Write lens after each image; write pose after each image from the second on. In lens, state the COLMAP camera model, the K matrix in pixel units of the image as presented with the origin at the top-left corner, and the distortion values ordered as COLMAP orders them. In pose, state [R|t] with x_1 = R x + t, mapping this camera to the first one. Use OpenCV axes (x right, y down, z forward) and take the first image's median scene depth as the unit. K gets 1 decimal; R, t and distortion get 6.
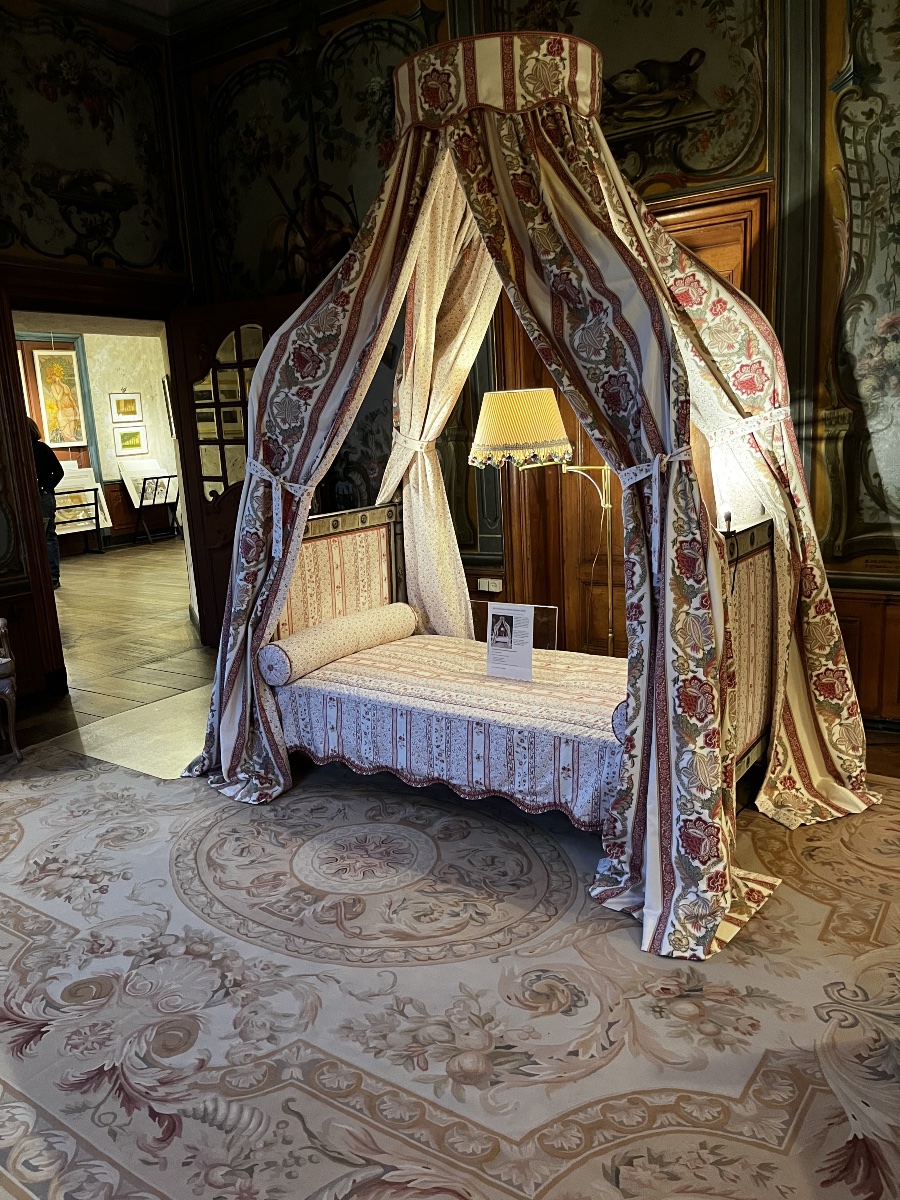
lens RADIAL K [[897.9, 0, 442.3], [0, 897.9, 601.0], [0, 0, 1]] dist [0.057105, -0.083382]
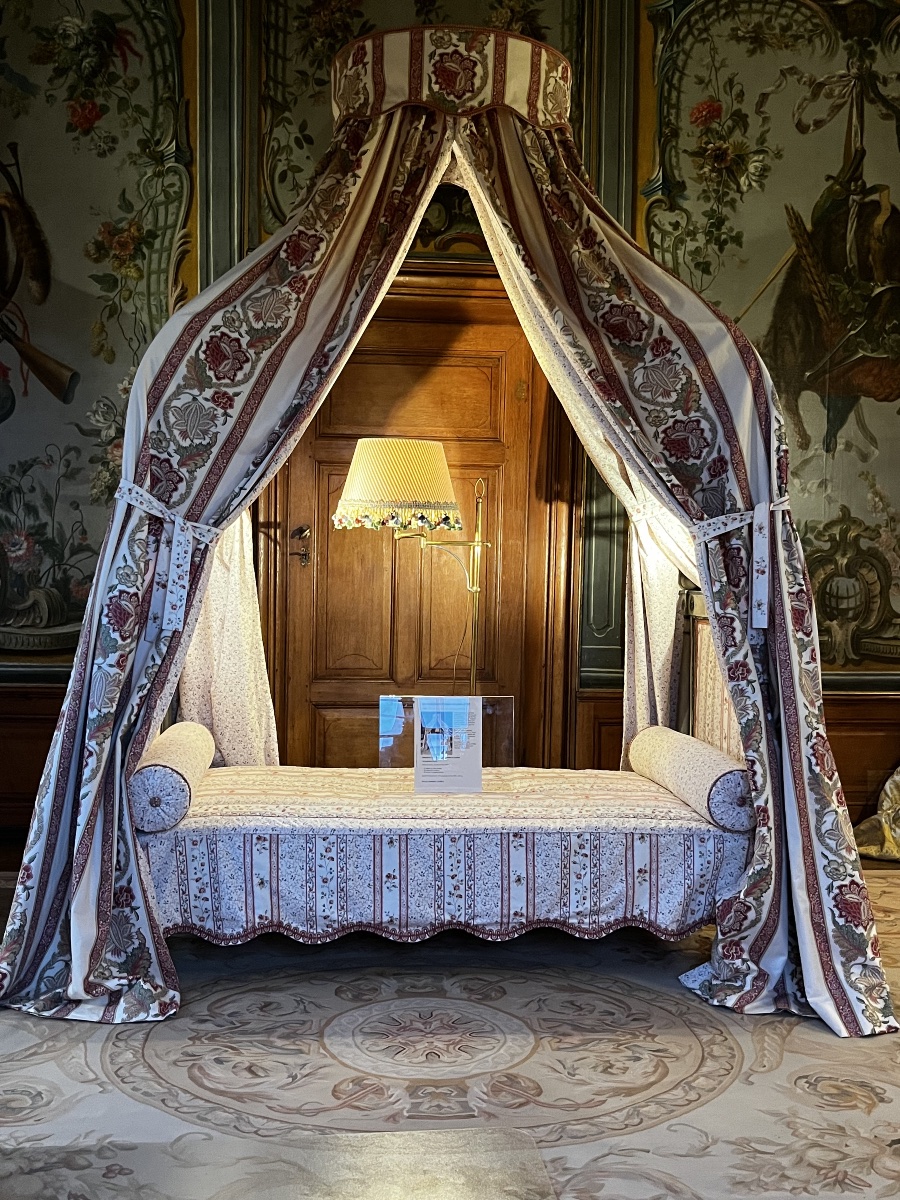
lens RADIAL K [[1196.9, 0, 450.0], [0, 1196.9, 600.0], [0, 0, 1]] dist [0.027841, -0.014270]
pose [[0.766316, 0.043941, 0.640959, -0.718190], [0.071614, 0.985599, -0.153187, 0.096113], [-0.638460, 0.163291, 0.752133, 0.237258]]
